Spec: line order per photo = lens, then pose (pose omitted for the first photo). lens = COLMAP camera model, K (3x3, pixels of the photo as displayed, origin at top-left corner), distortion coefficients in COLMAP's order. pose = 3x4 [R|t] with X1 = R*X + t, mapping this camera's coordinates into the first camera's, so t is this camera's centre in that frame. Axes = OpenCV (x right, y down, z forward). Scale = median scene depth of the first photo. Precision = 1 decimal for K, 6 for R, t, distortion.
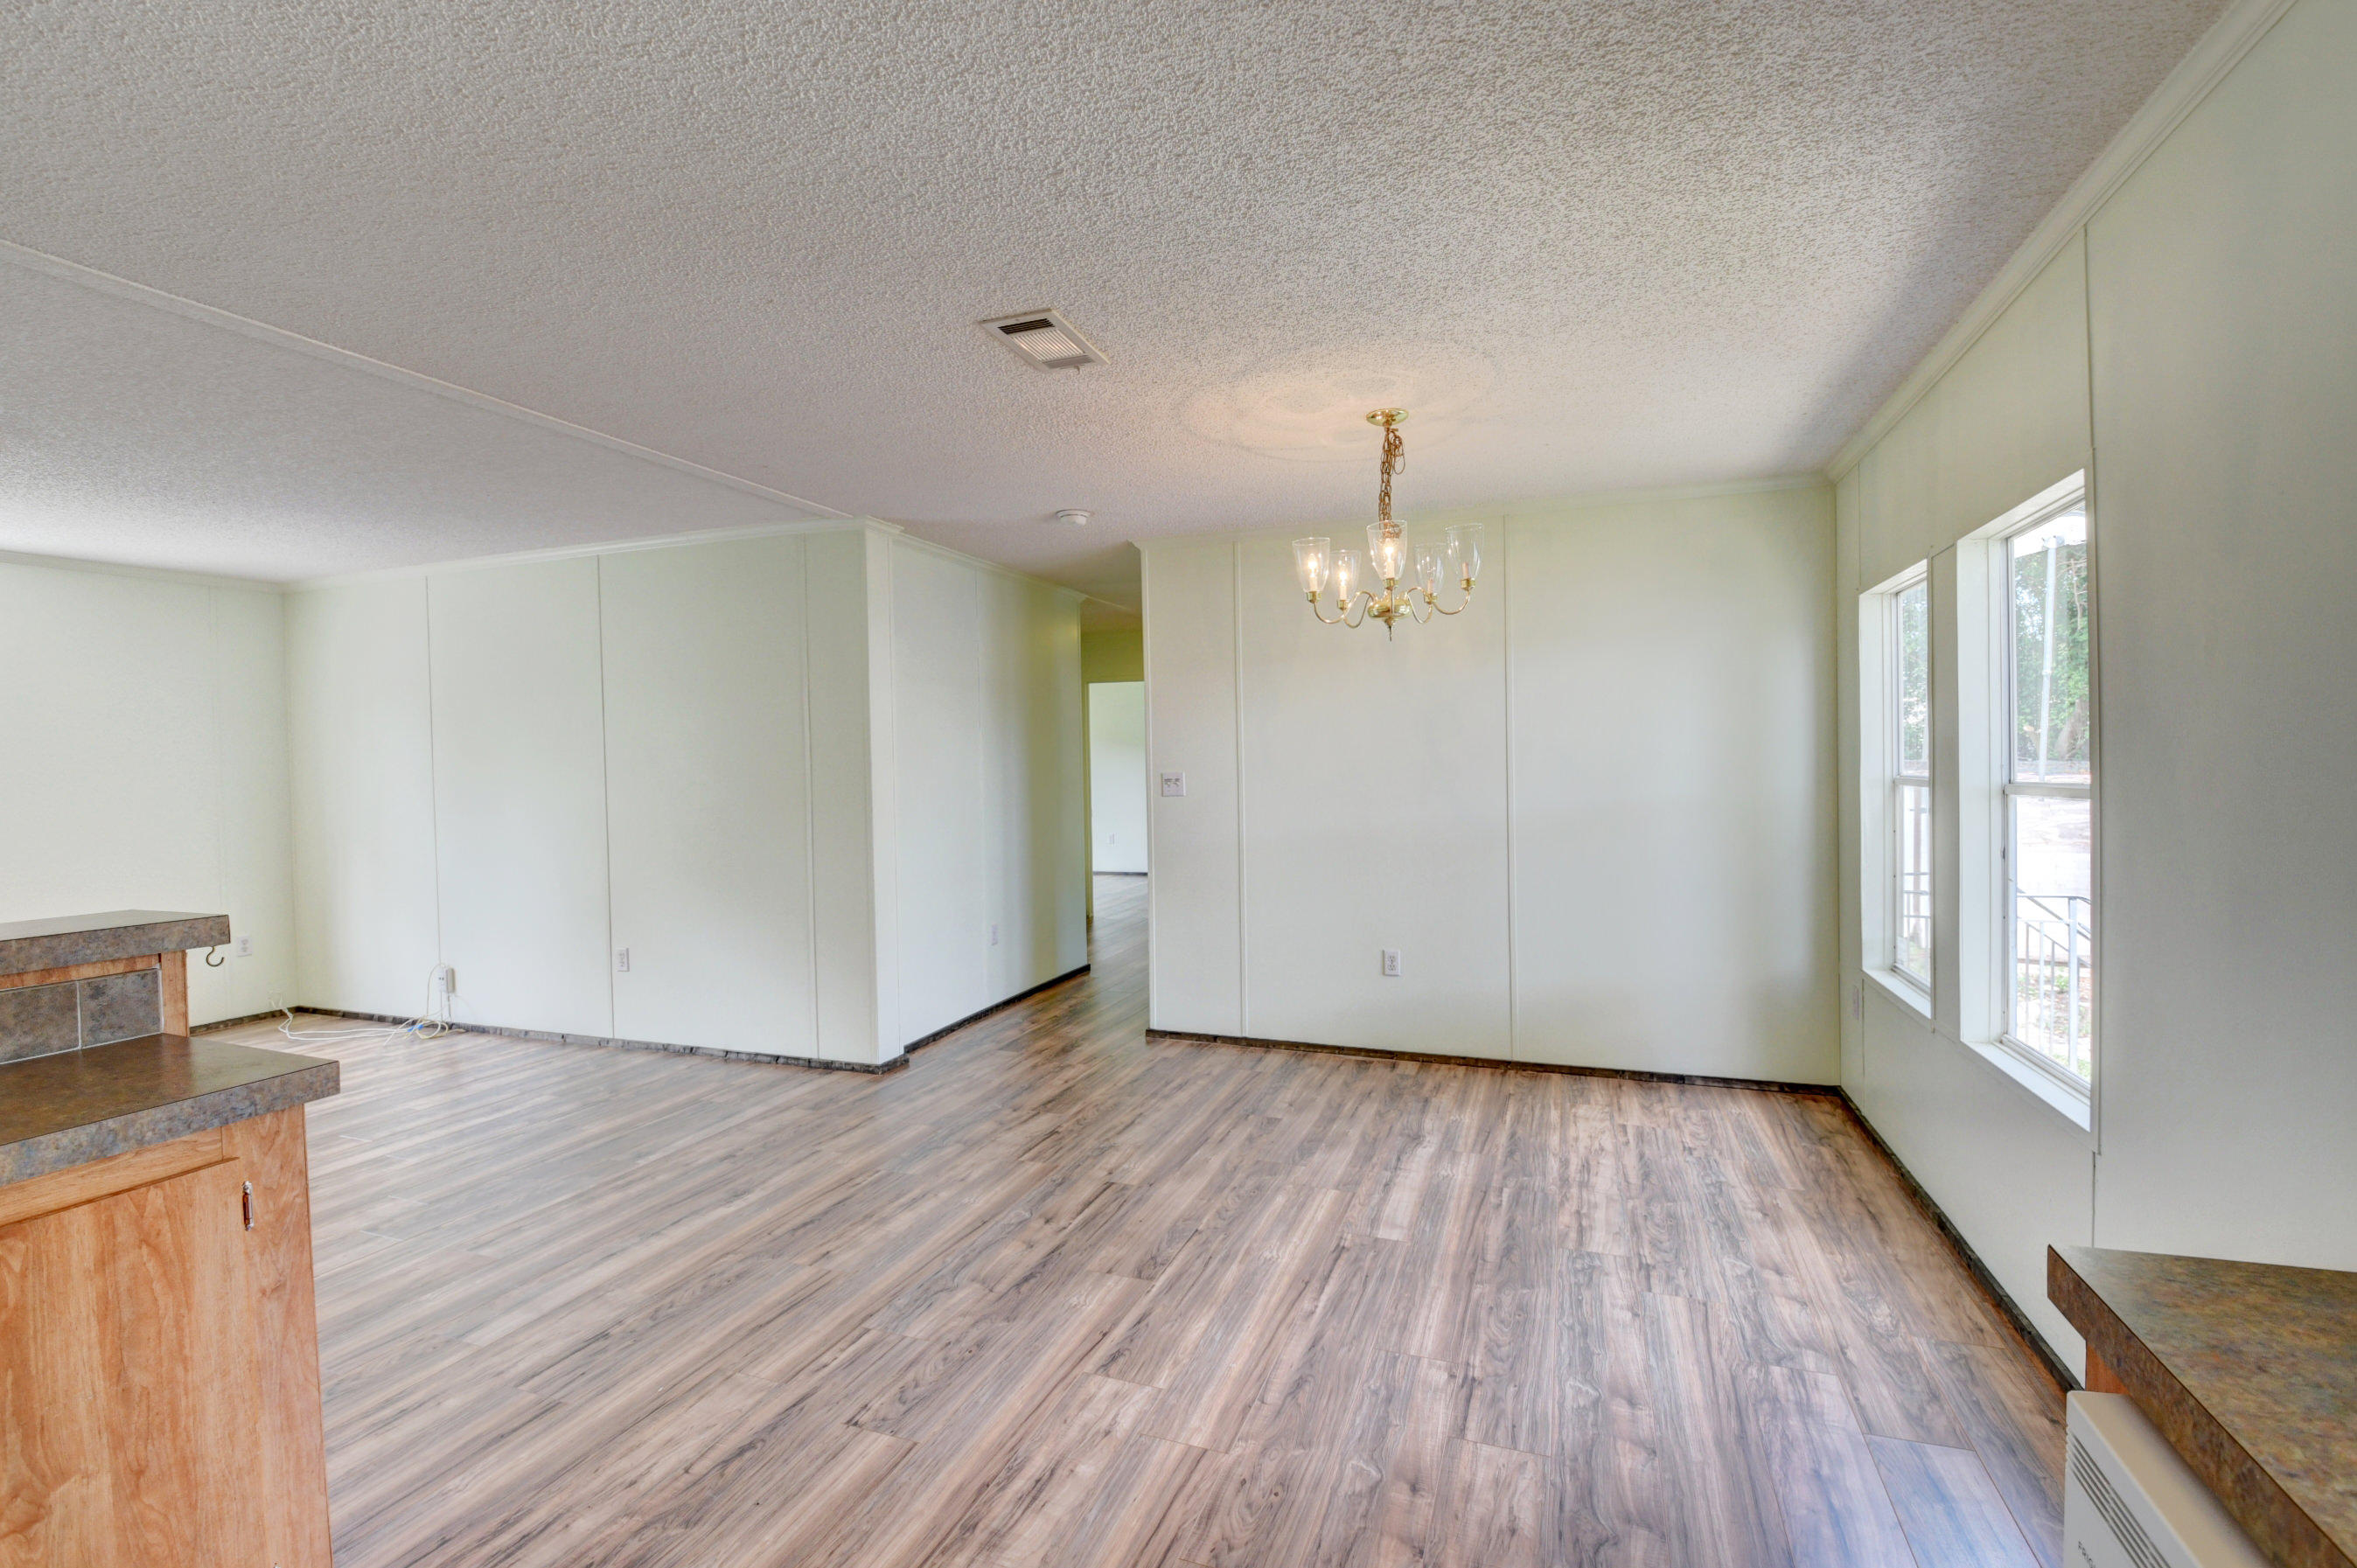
lens RADIAL K [[1038.5, 0, 1181.2], [0, 1038.5, 773.2], [0, 0, 1]] dist [-0.001674, -0.014898]
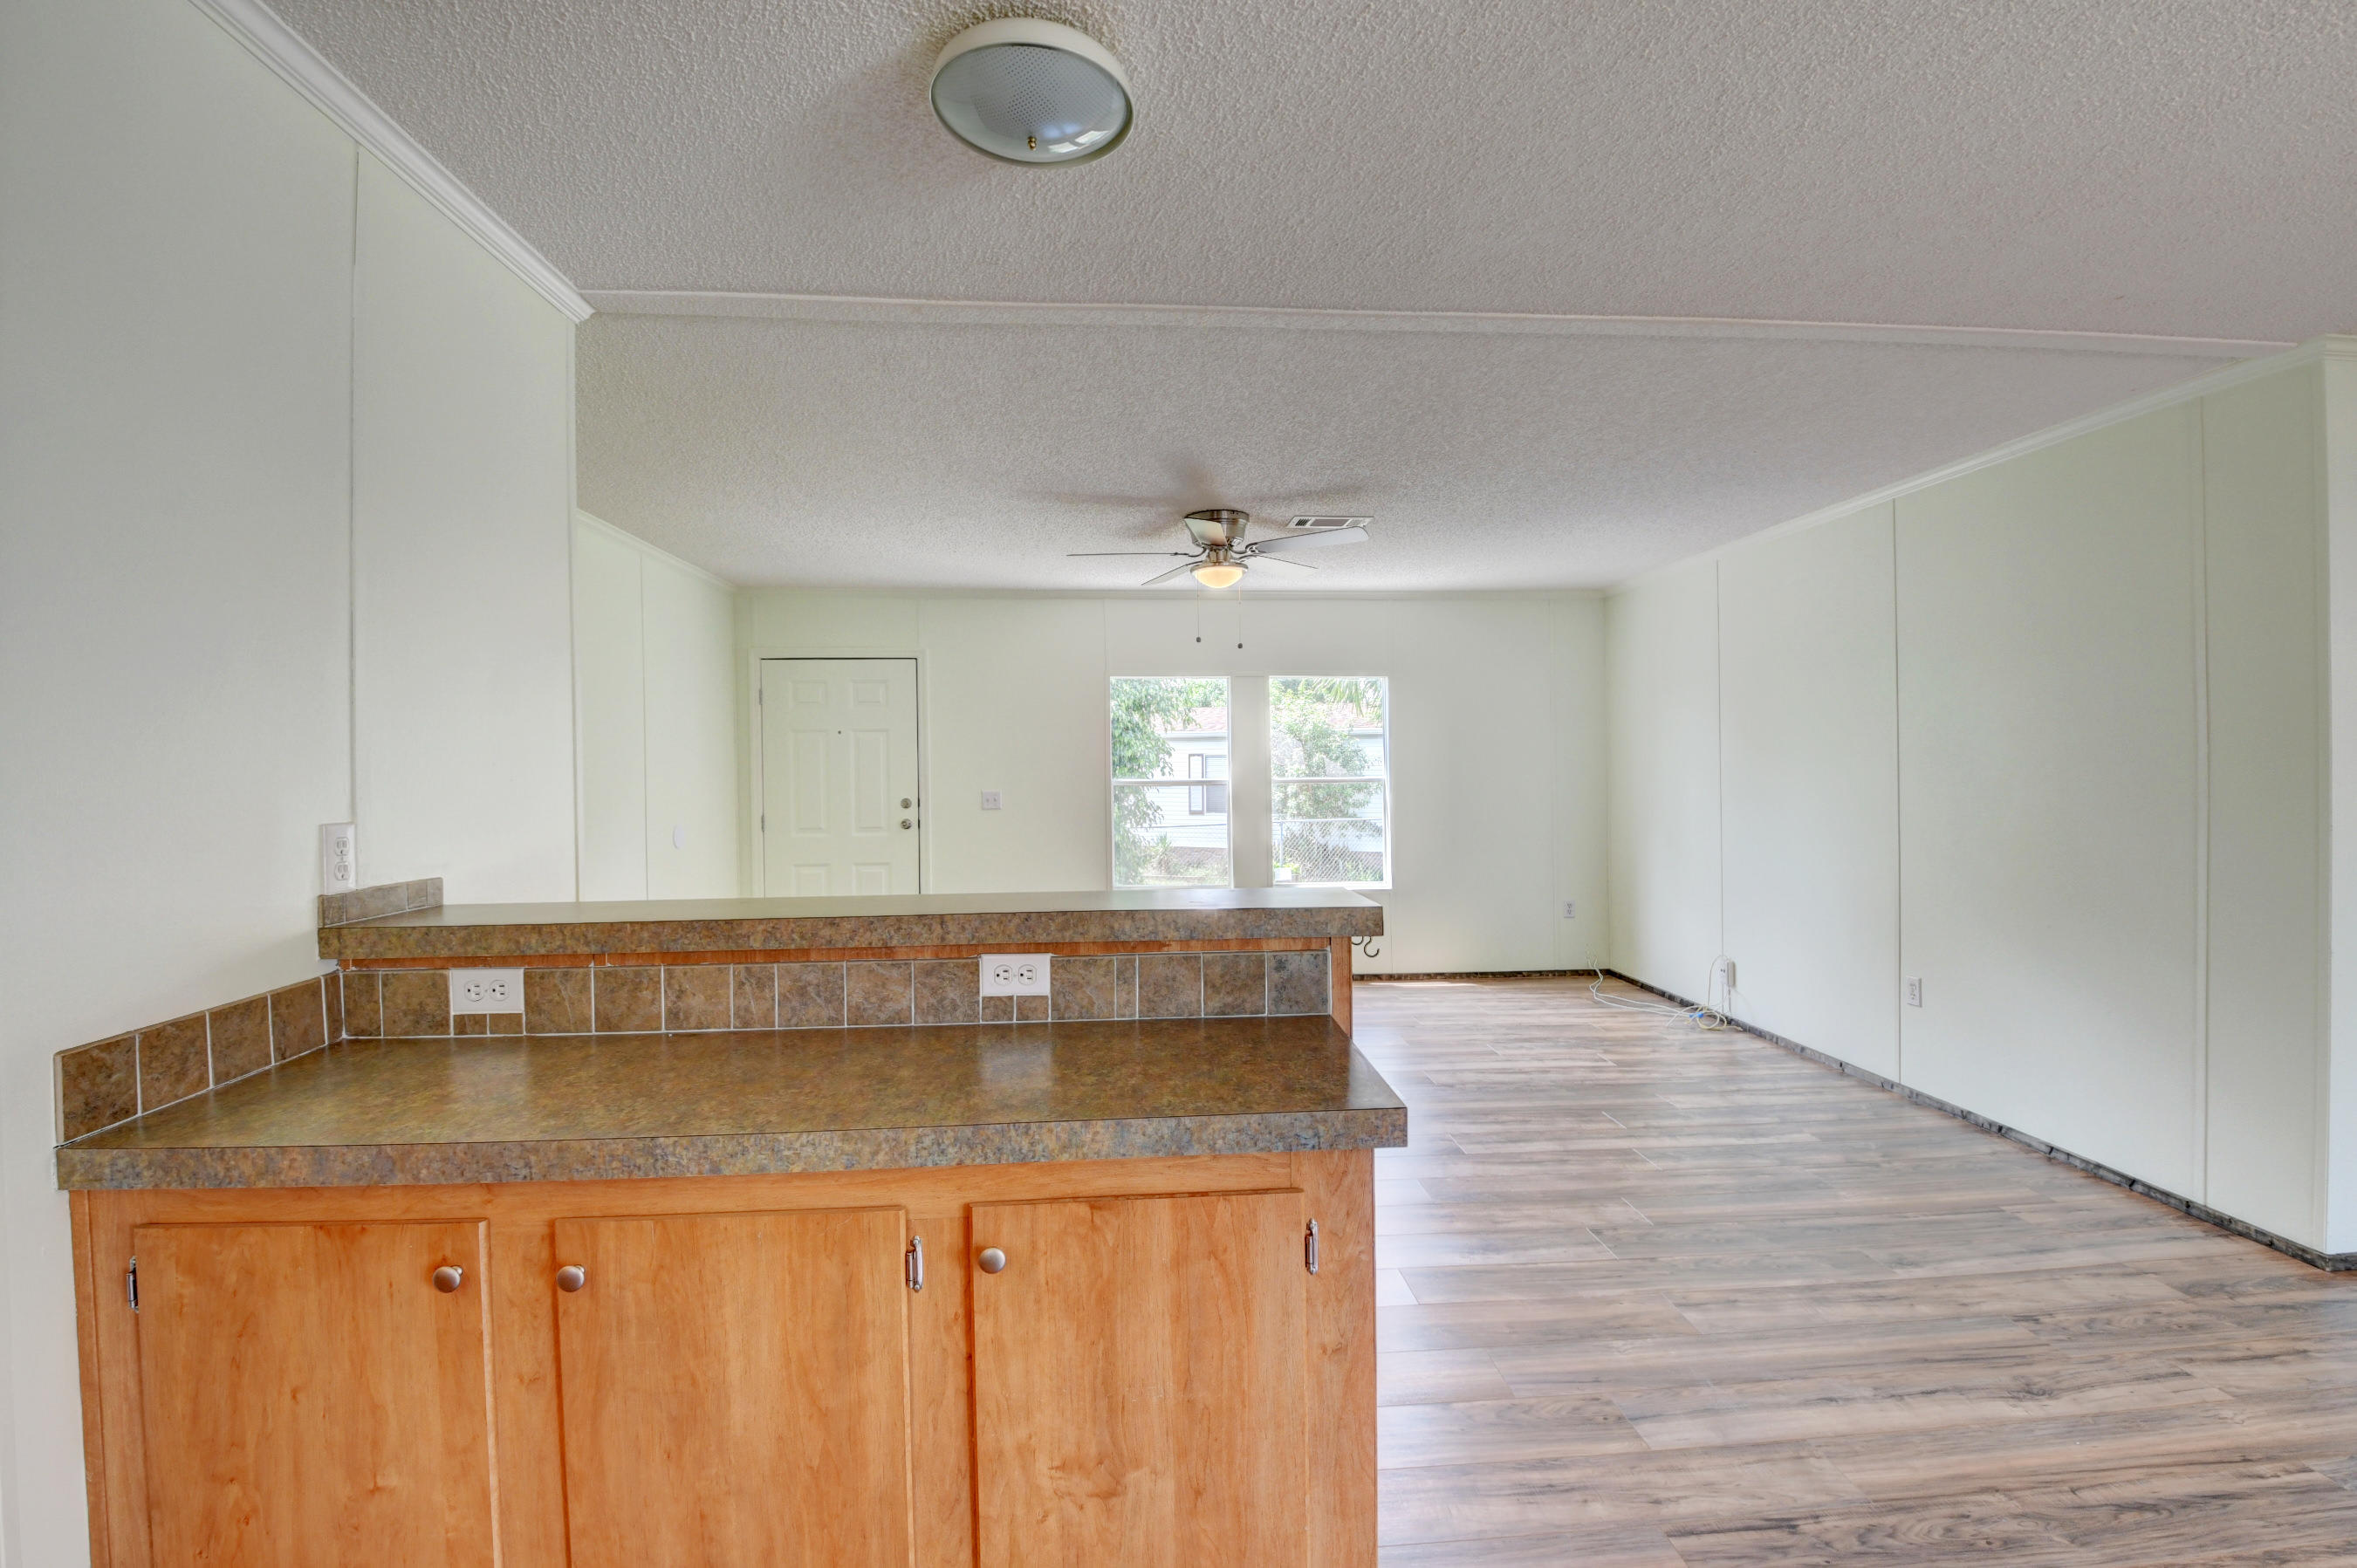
lens RADIAL K [[1038.5, 0, 1193.4], [0, 1038.5, 775.2], [0, 0, 1]] dist [-0.001674, -0.014898]
pose [[0.417496, 0.021415, -0.908426, -0.063454], [-0.008424, 0.999771, 0.019697, -0.001886], [0.908640, -0.000571, 0.417581, 0.231435]]
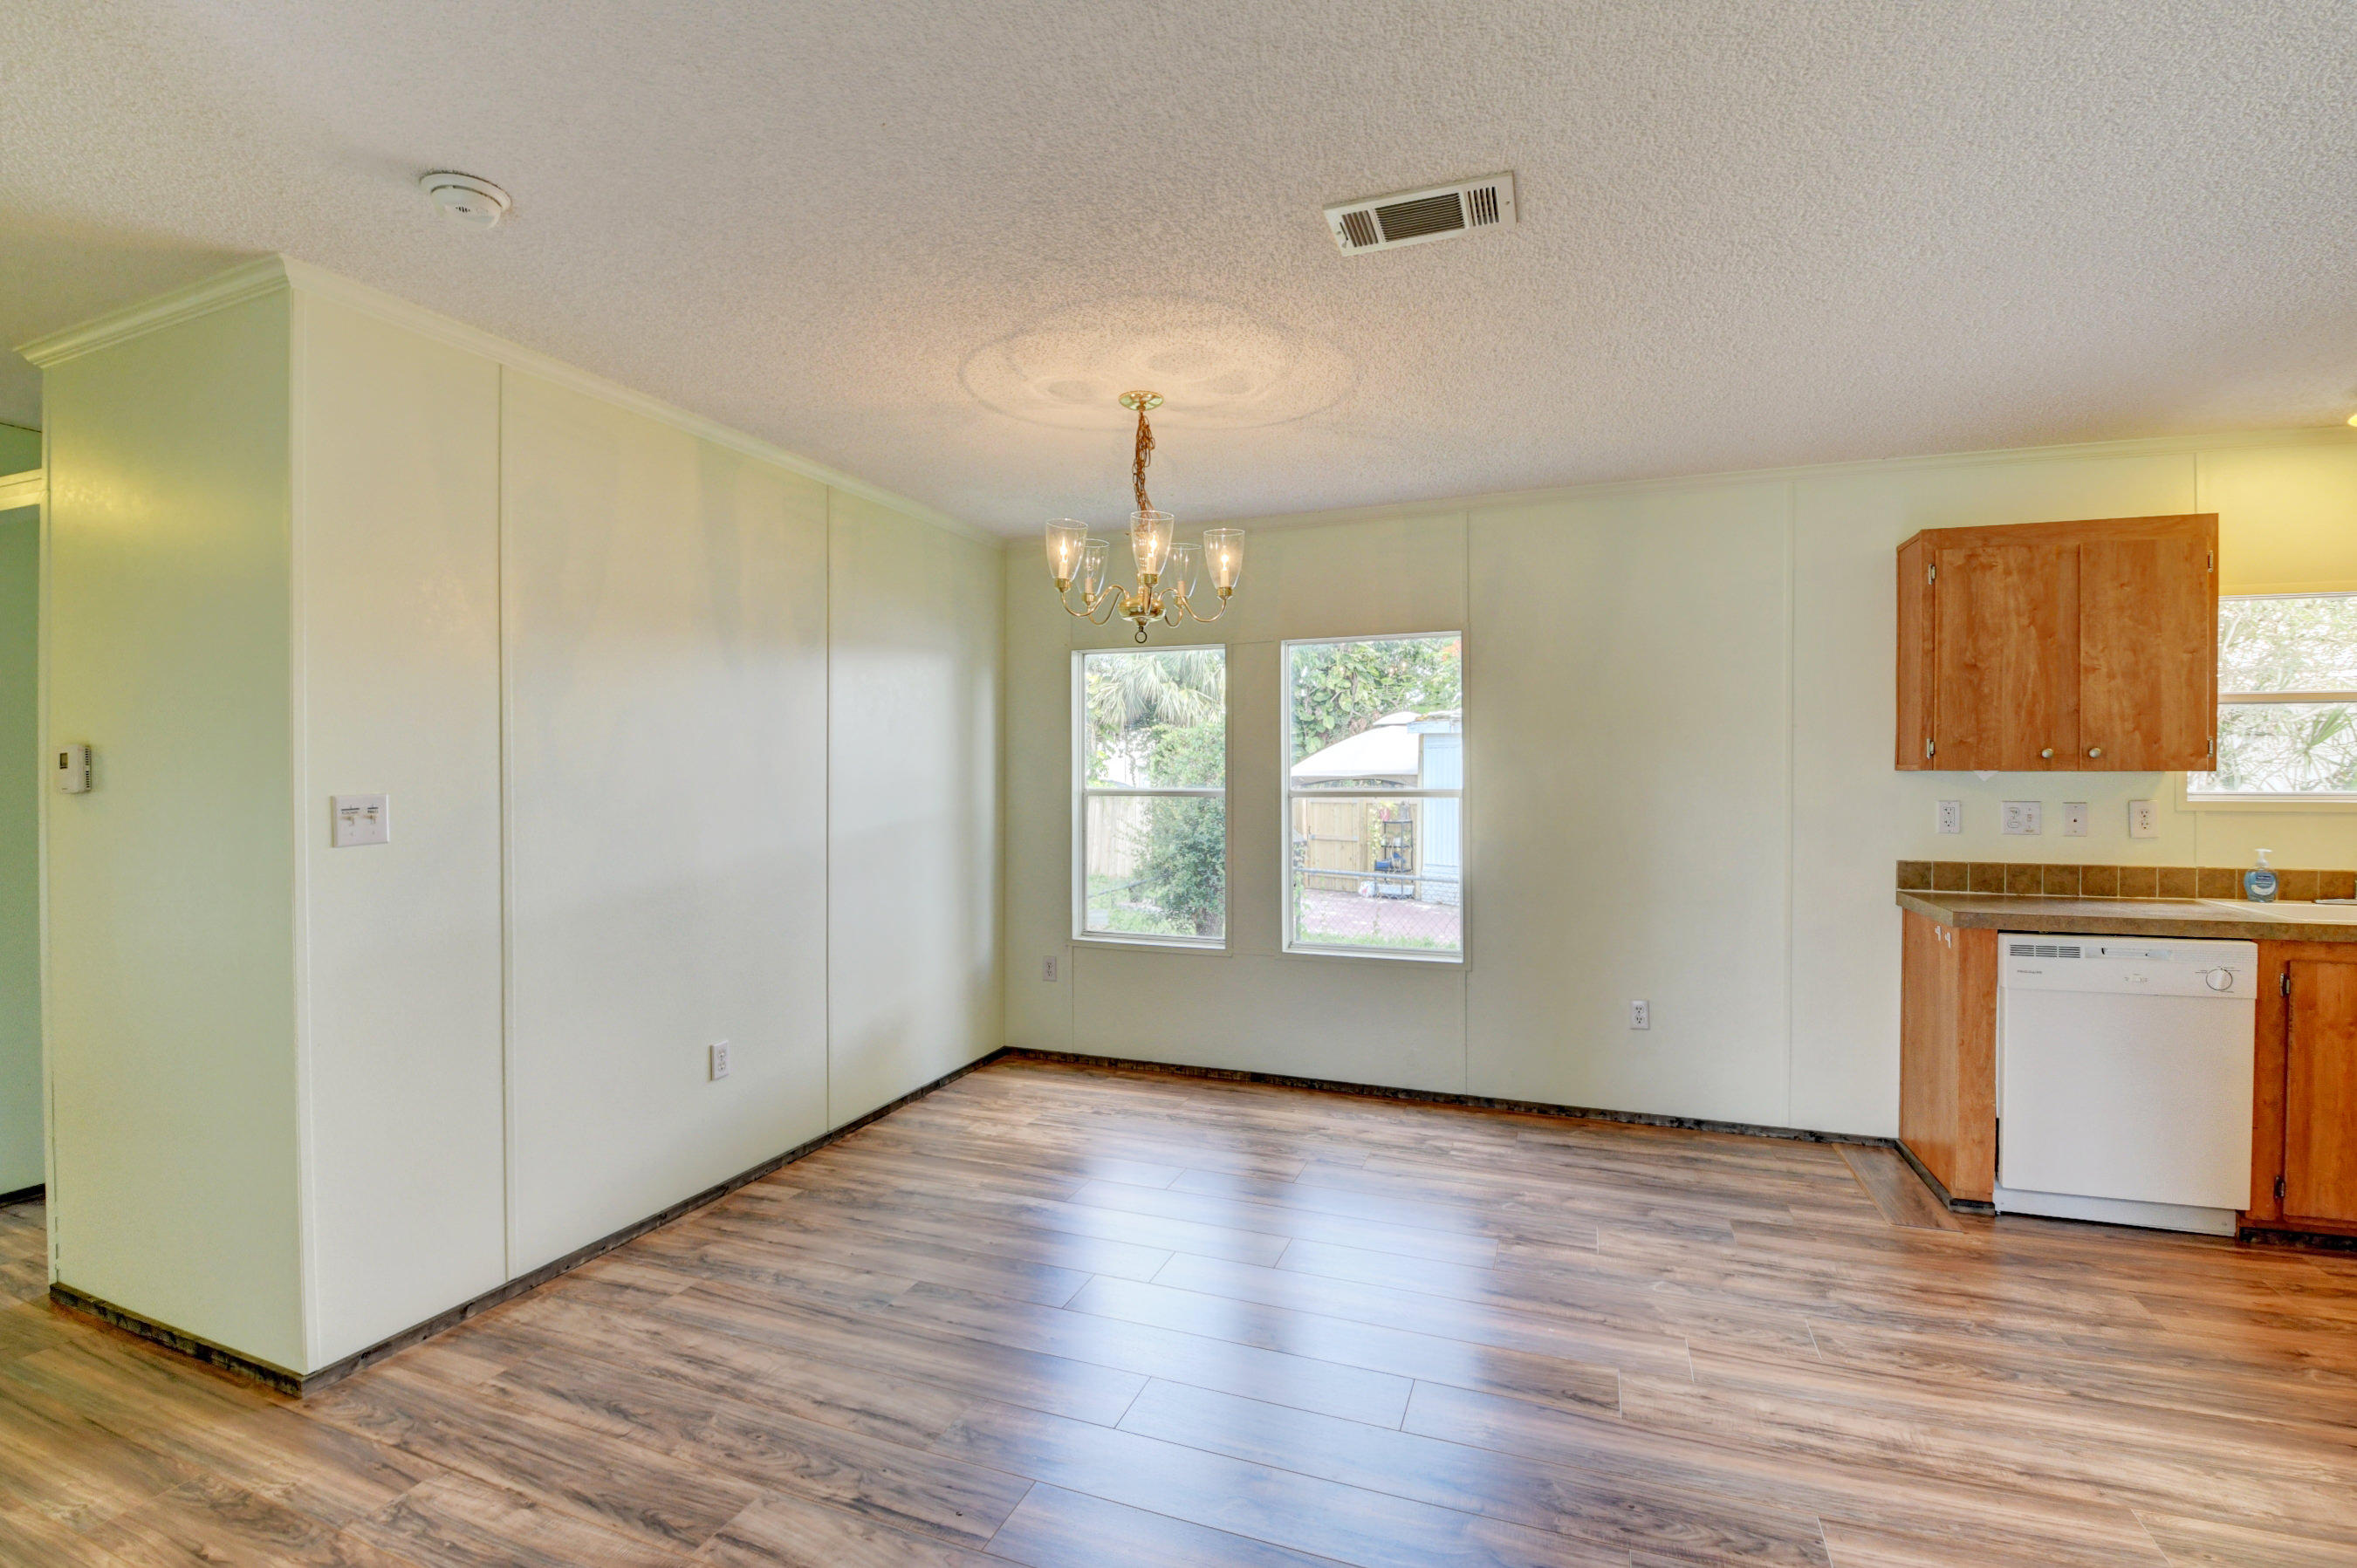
lens RADIAL K [[1038.5, 0, 1187.5], [0, 1038.5, 770.1], [0, 0, 1]] dist [-0.001674, -0.014898]
pose [[0.001717, 0.017603, 0.999844, -0.728454], [0.012613, 0.999765, -0.017623, 0.001839], [-0.999919, 0.012641, 0.001494, 0.967781]]
